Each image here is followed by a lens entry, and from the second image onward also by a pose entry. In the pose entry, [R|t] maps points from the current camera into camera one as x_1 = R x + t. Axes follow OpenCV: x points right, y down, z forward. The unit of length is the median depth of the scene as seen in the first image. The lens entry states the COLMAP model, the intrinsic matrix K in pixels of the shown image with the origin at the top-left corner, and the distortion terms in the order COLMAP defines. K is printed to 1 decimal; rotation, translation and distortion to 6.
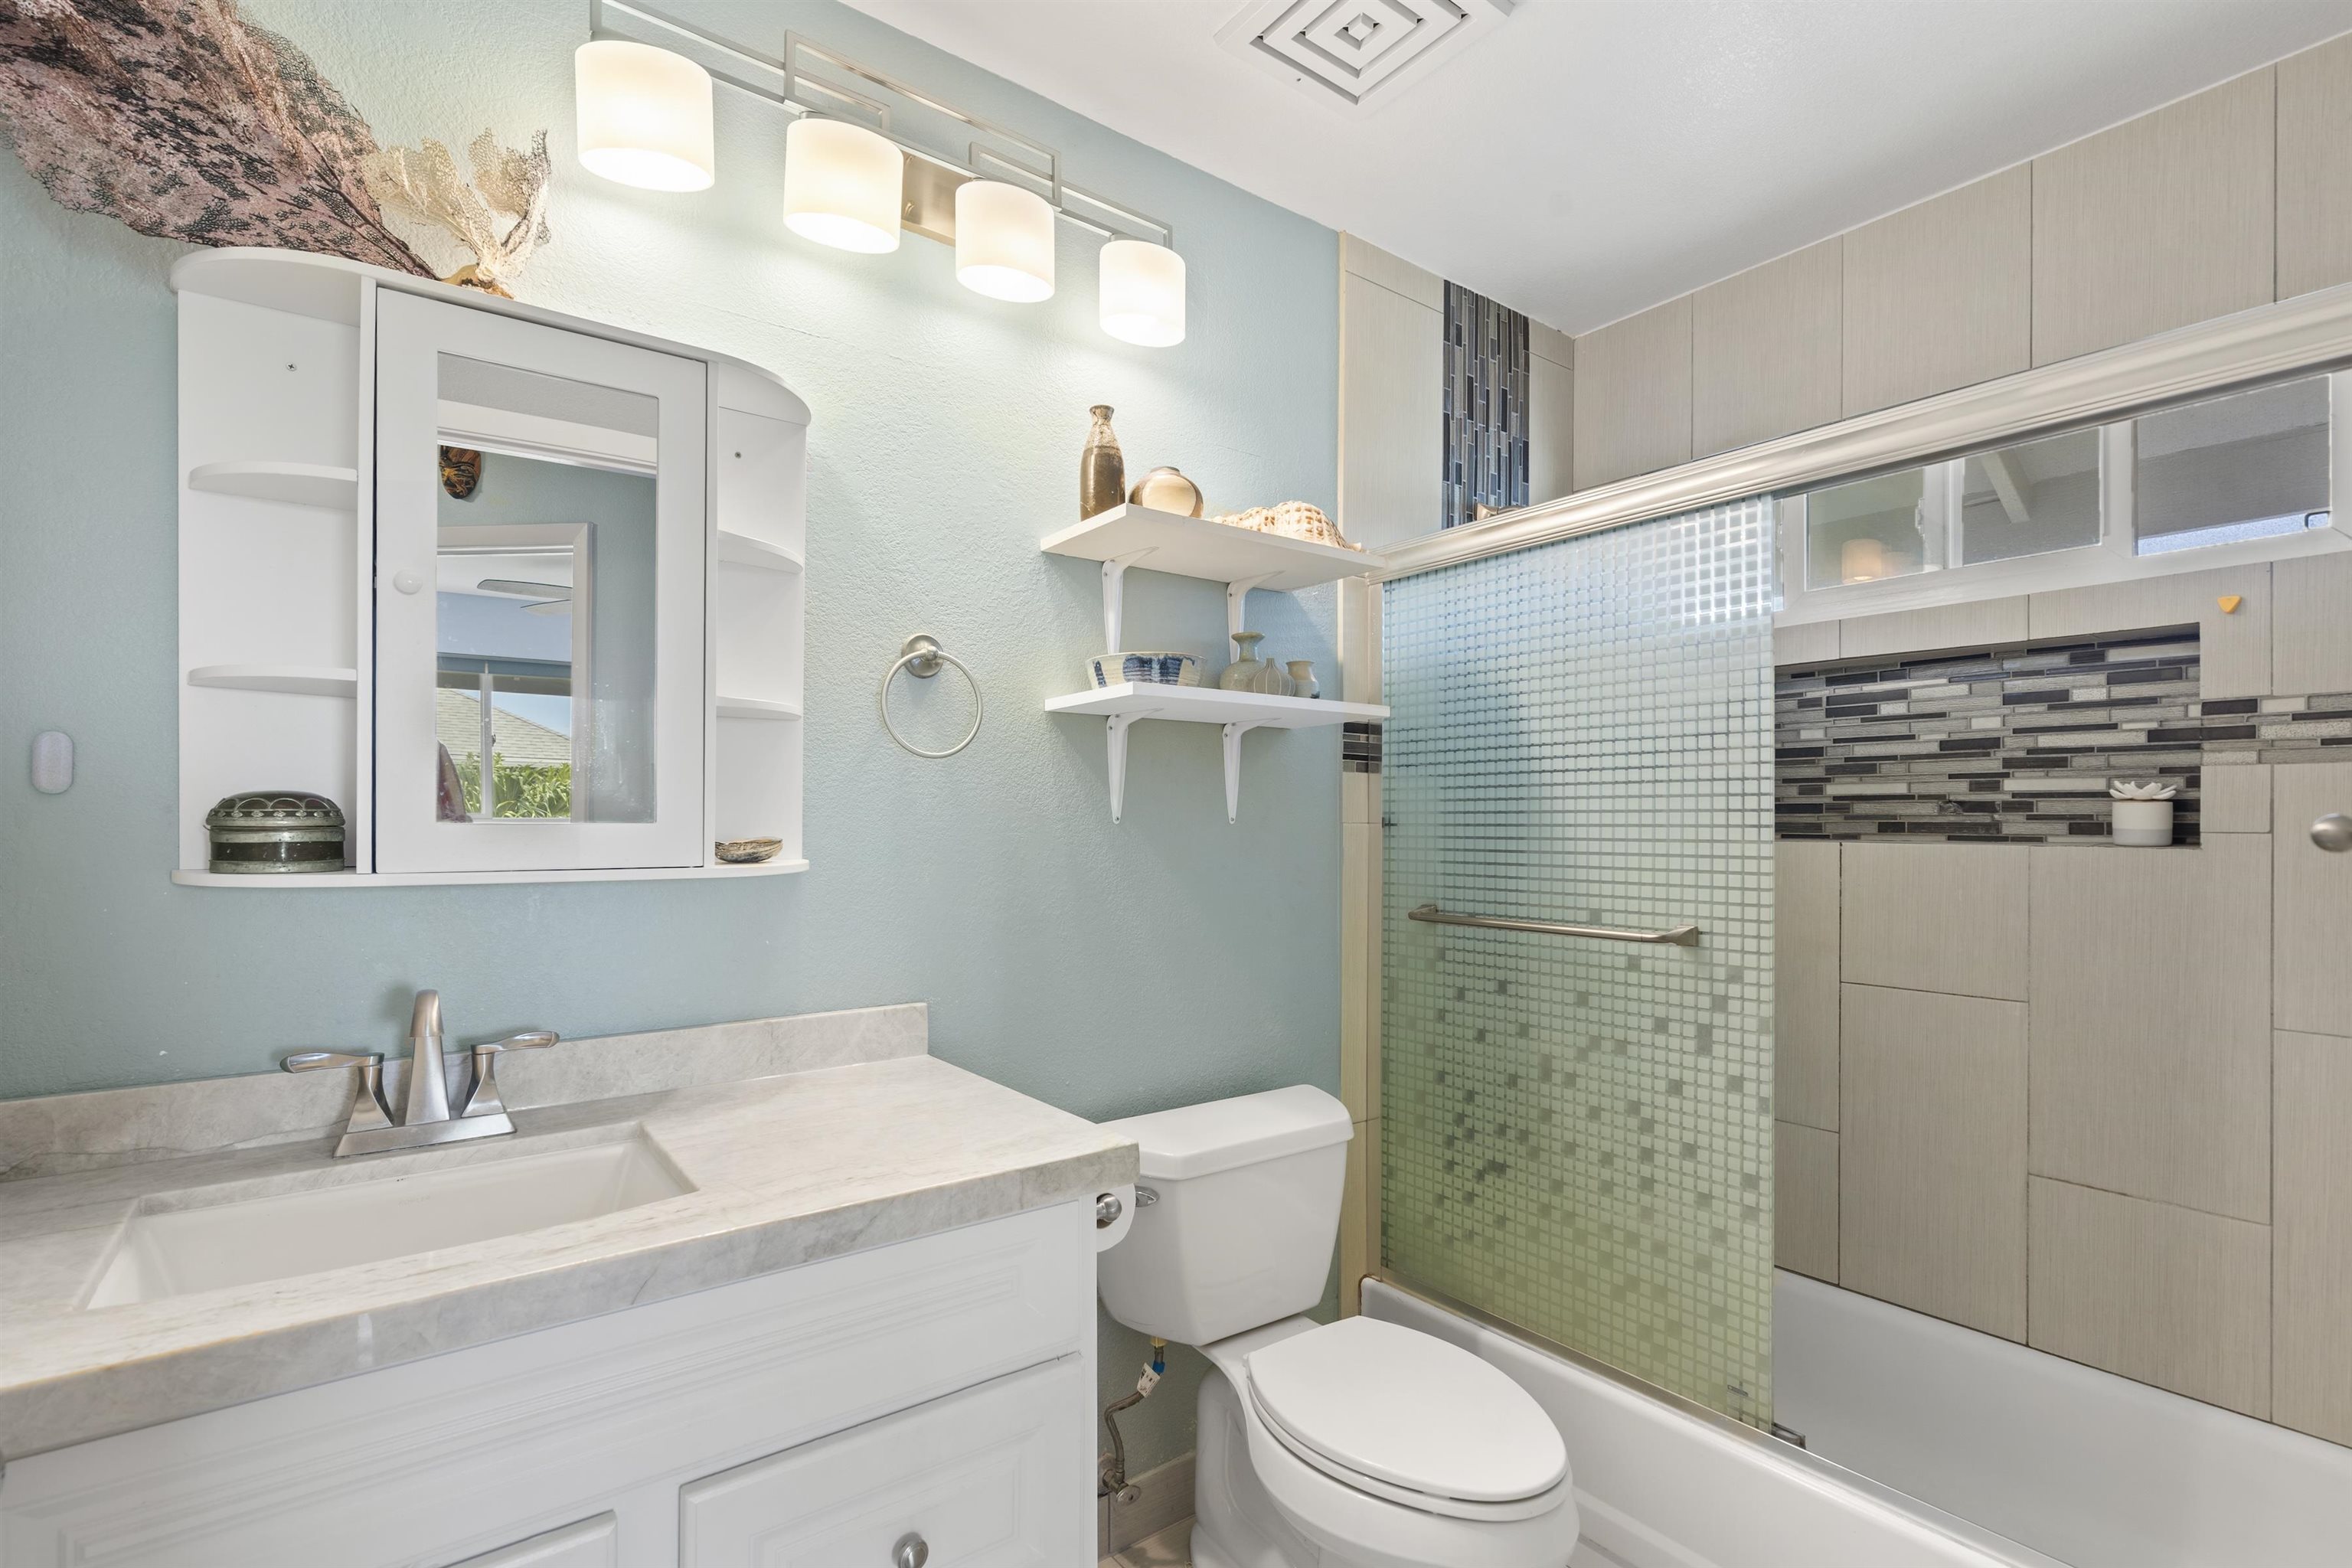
lens RADIAL K [[1062.5, 0, 1172.9], [0, 1062.5, 818.7], [0, 0, 1]] dist [0.000245, -0.005426]
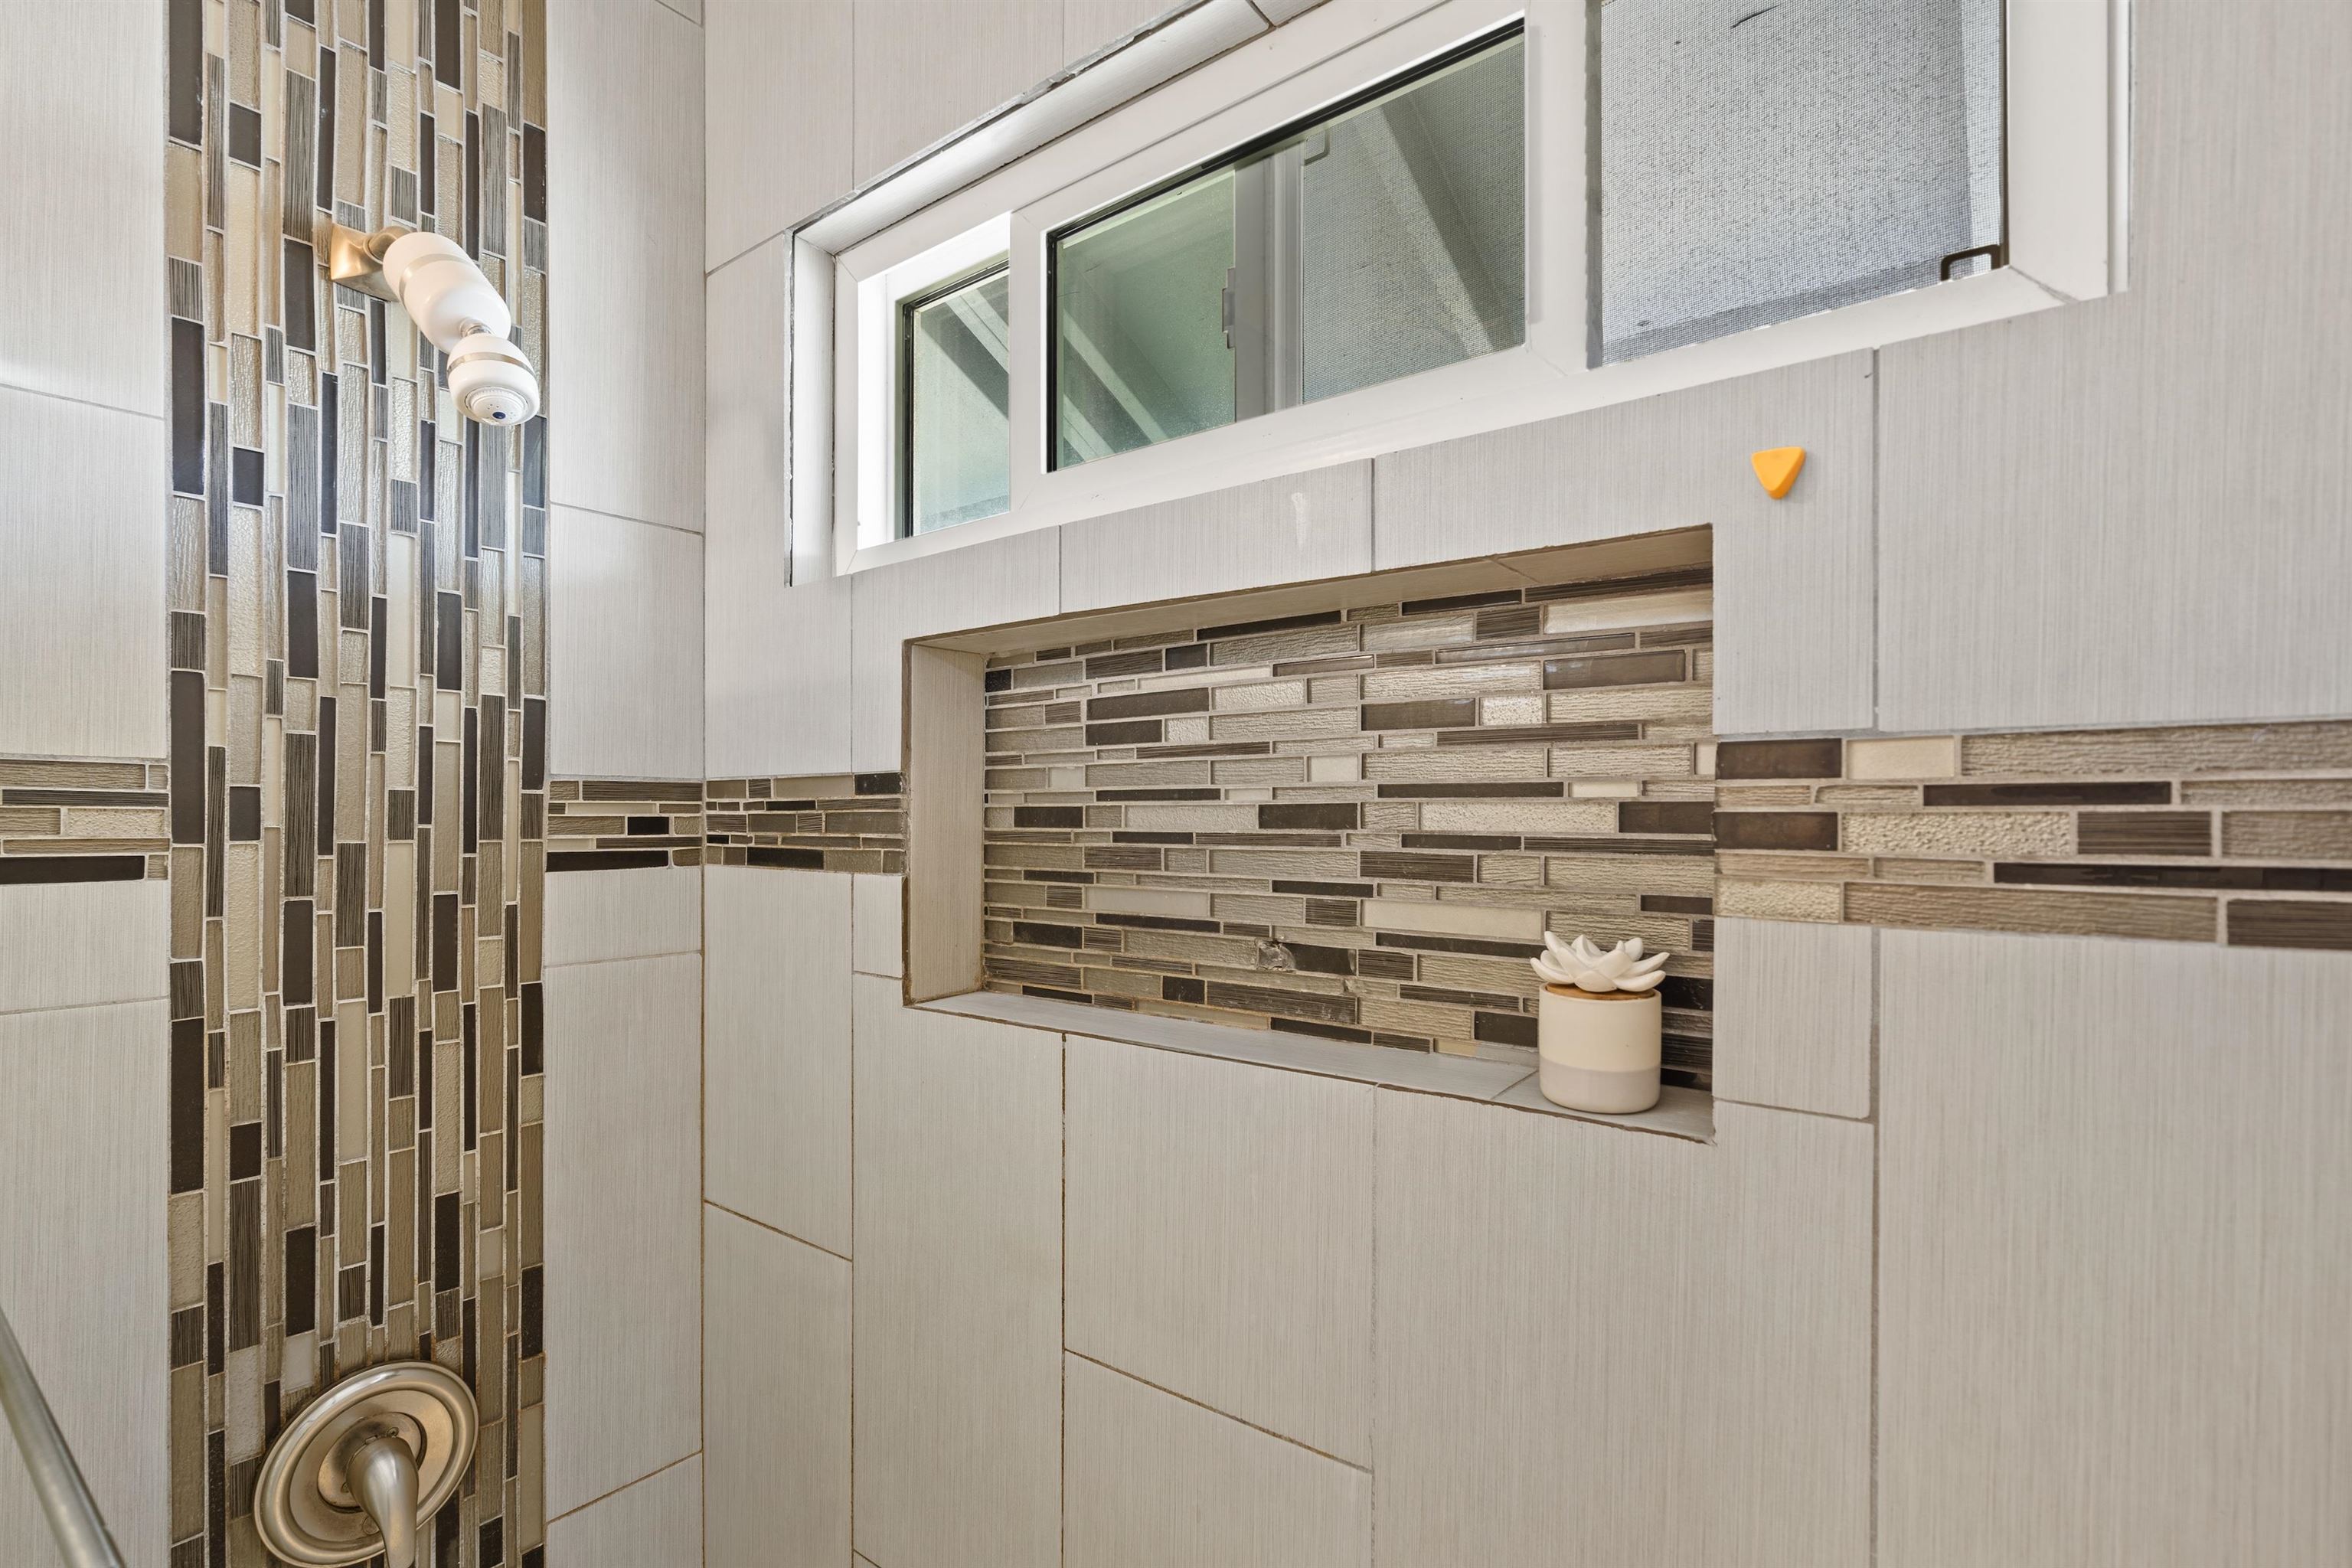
lens RADIAL K [[1116.1, 0, 1178.7], [0, 1116.1, 815.3], [0, 0, 1]] dist [-0.001966, 0.001175]
pose [[0.967360, -0.002120, 0.253396, 0.606033], [0.001137, 0.999991, 0.004026, -0.075711], [-0.253403, -0.003606, 0.967354, 0.586713]]
